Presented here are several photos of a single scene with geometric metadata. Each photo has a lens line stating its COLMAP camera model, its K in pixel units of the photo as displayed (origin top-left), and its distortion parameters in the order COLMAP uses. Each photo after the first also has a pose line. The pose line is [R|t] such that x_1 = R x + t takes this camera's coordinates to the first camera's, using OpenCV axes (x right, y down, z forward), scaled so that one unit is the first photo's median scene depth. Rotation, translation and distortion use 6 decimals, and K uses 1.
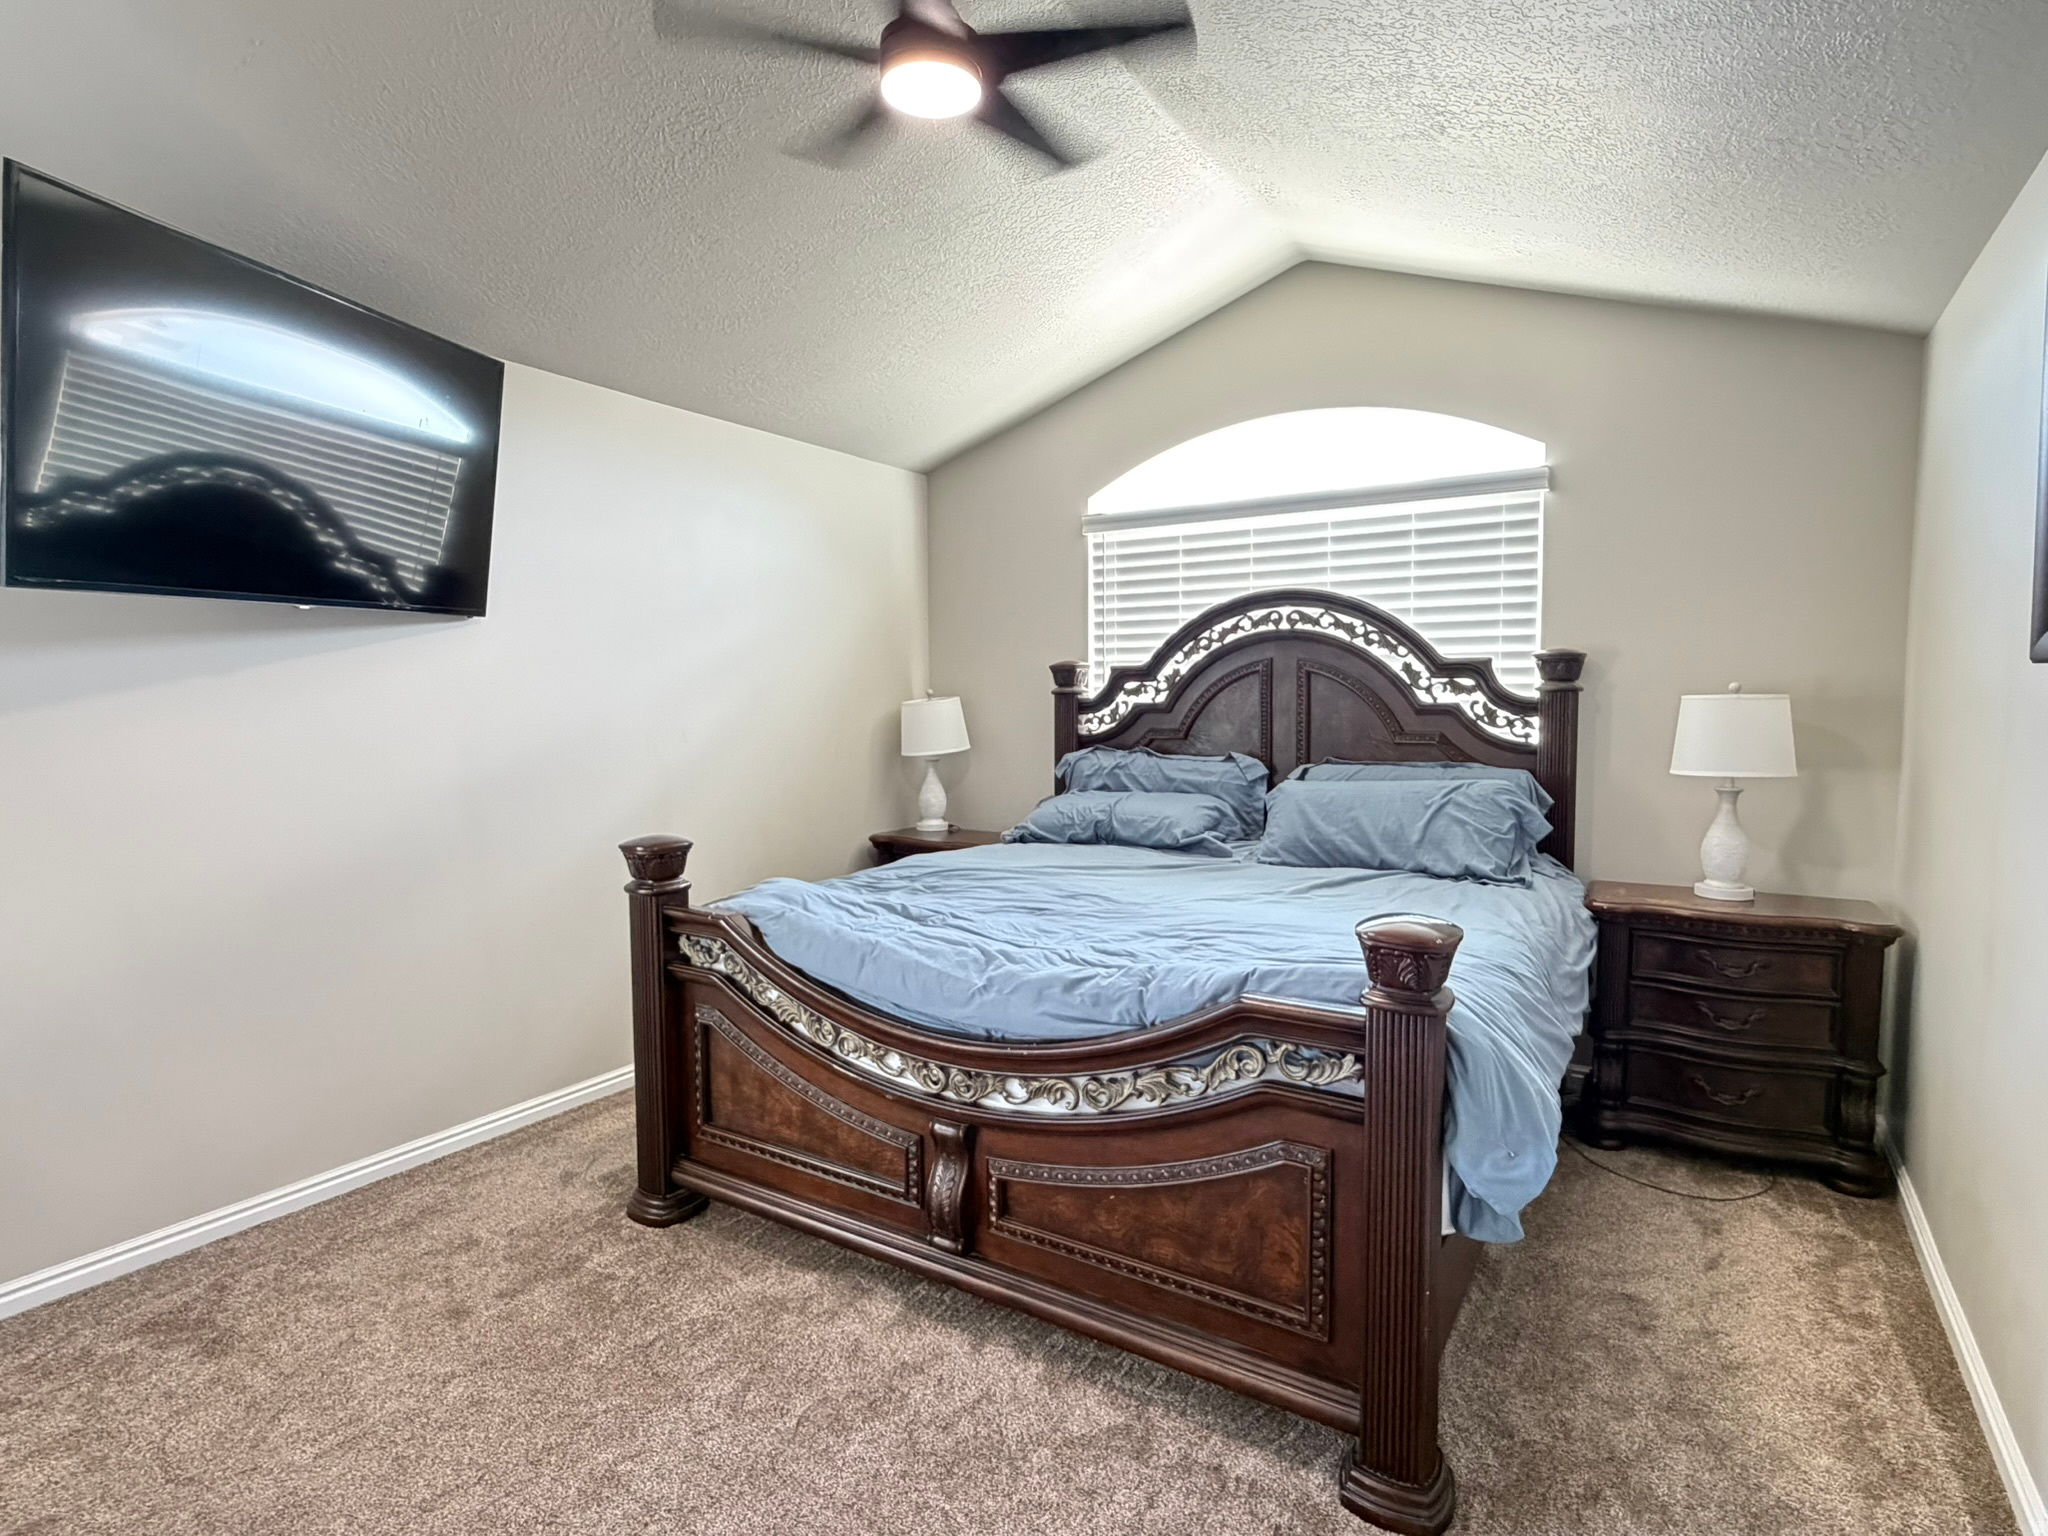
lens RADIAL K [[1074.7, 0, 1027.1], [0, 1074.7, 768.7], [0, 0, 1]] dist [0.005598, 0.000183]
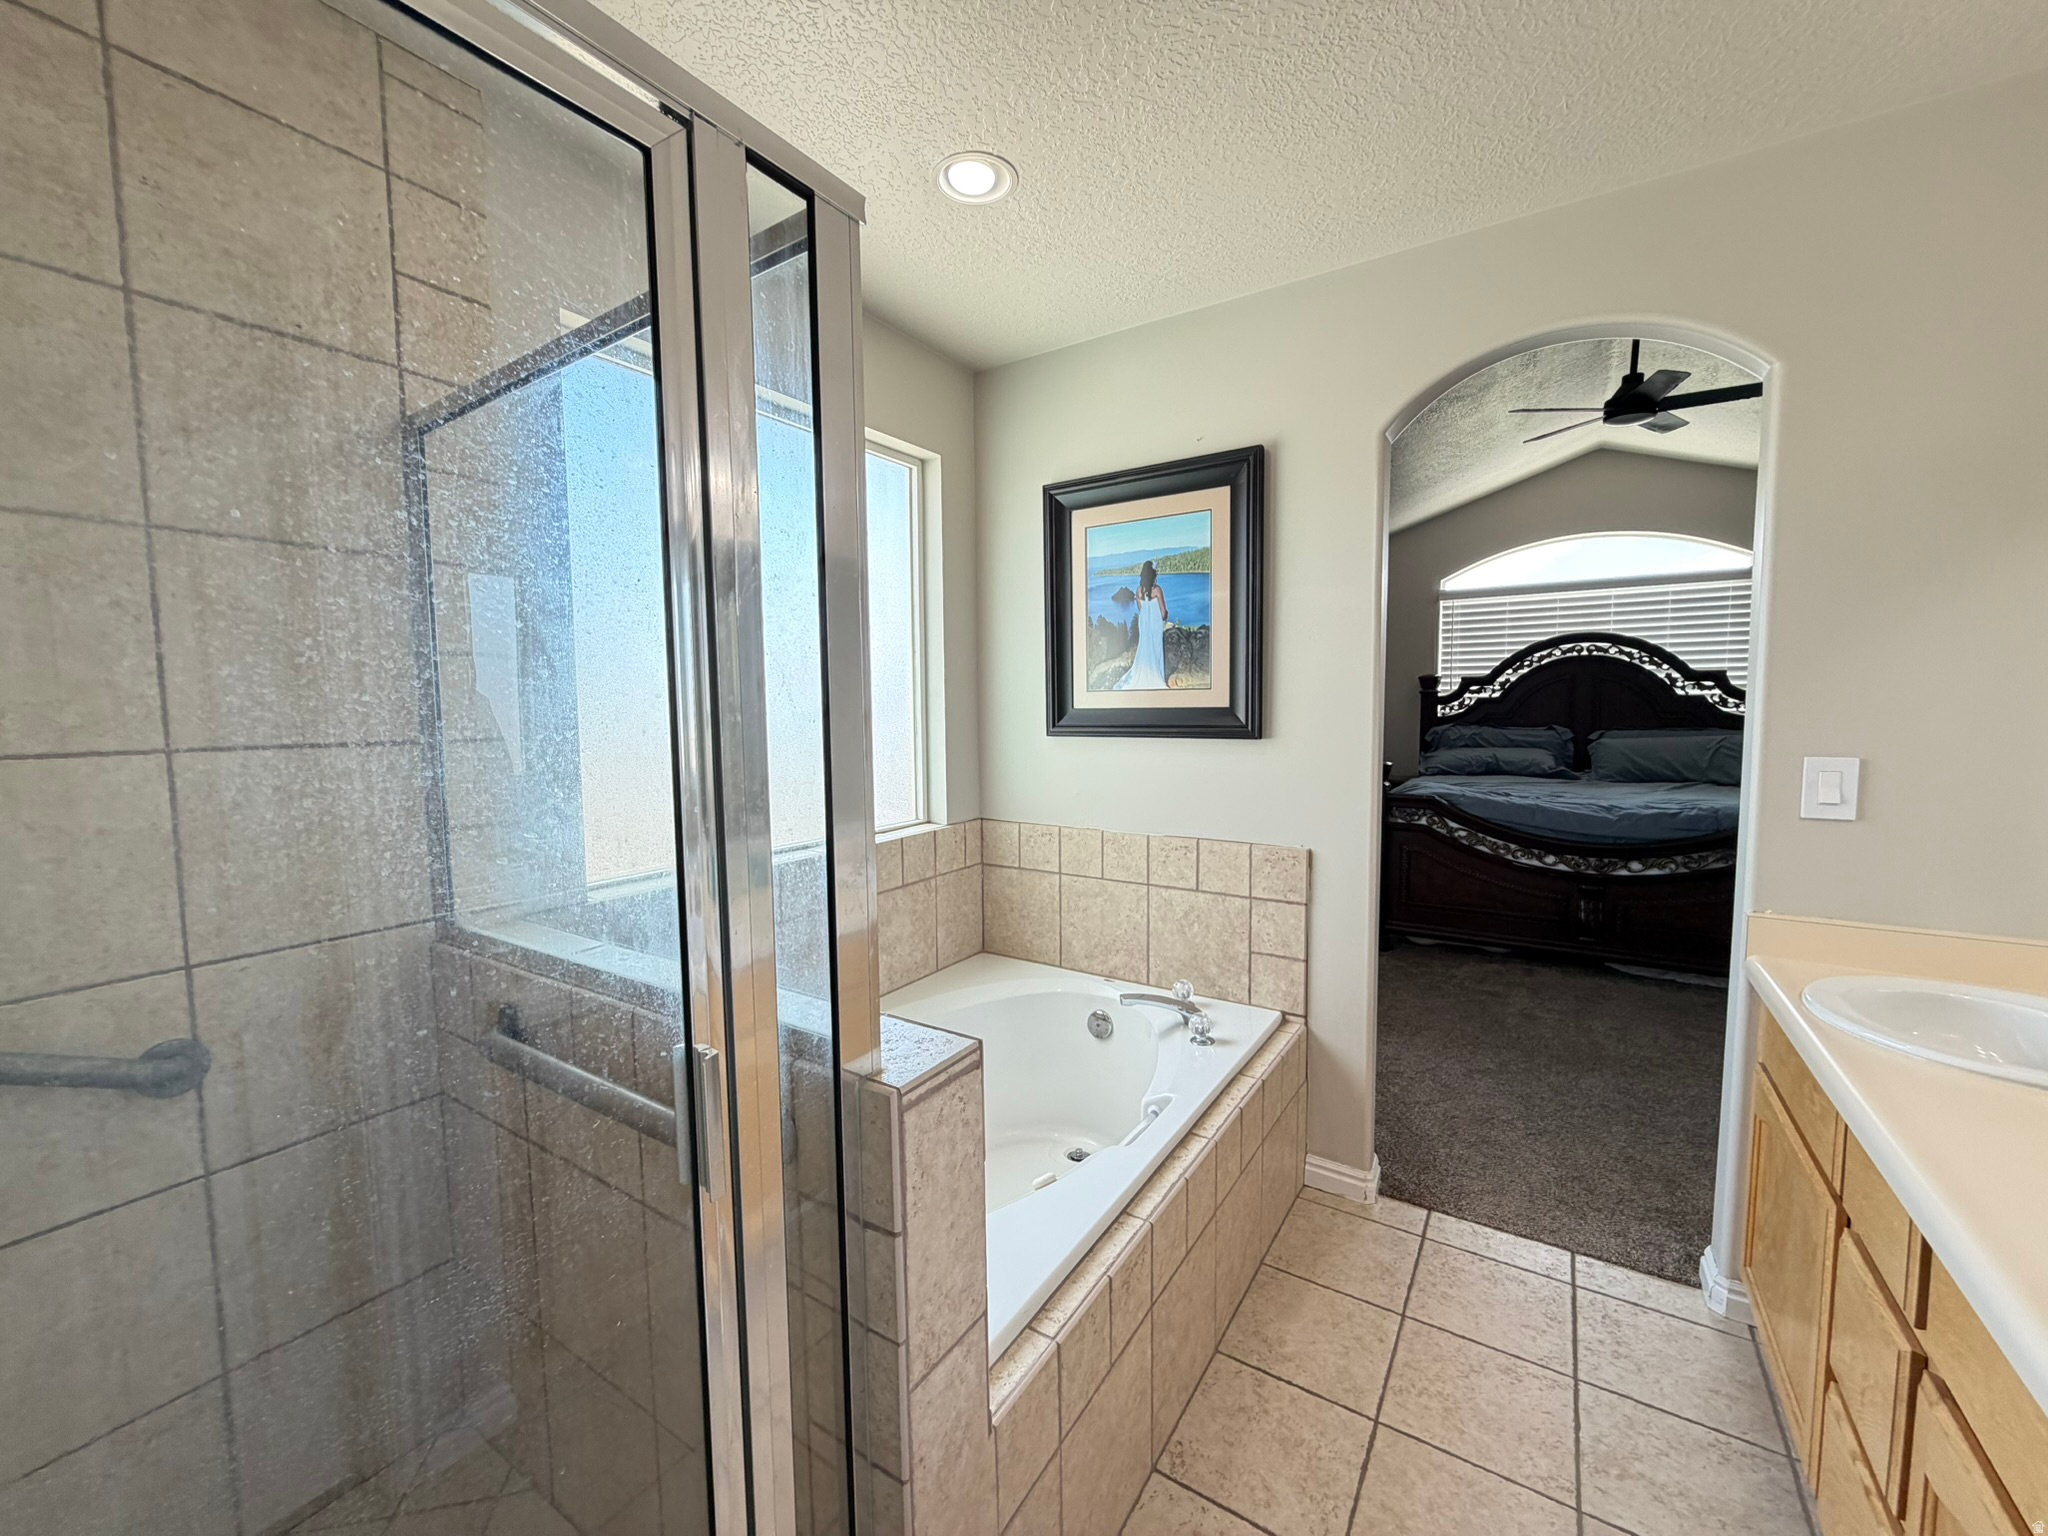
lens RADIAL K [[818.4, 0, 1017.8], [0, 818.4, 769.0], [0, 0, 1]] dist [-0.000947, 0.000277]
pose [[0.999813, -0.005248, -0.018600, -0.684941], [0.005370, 0.999964, 0.006536, 0.045886], [0.018565, -0.006635, 0.999806, -0.382550]]
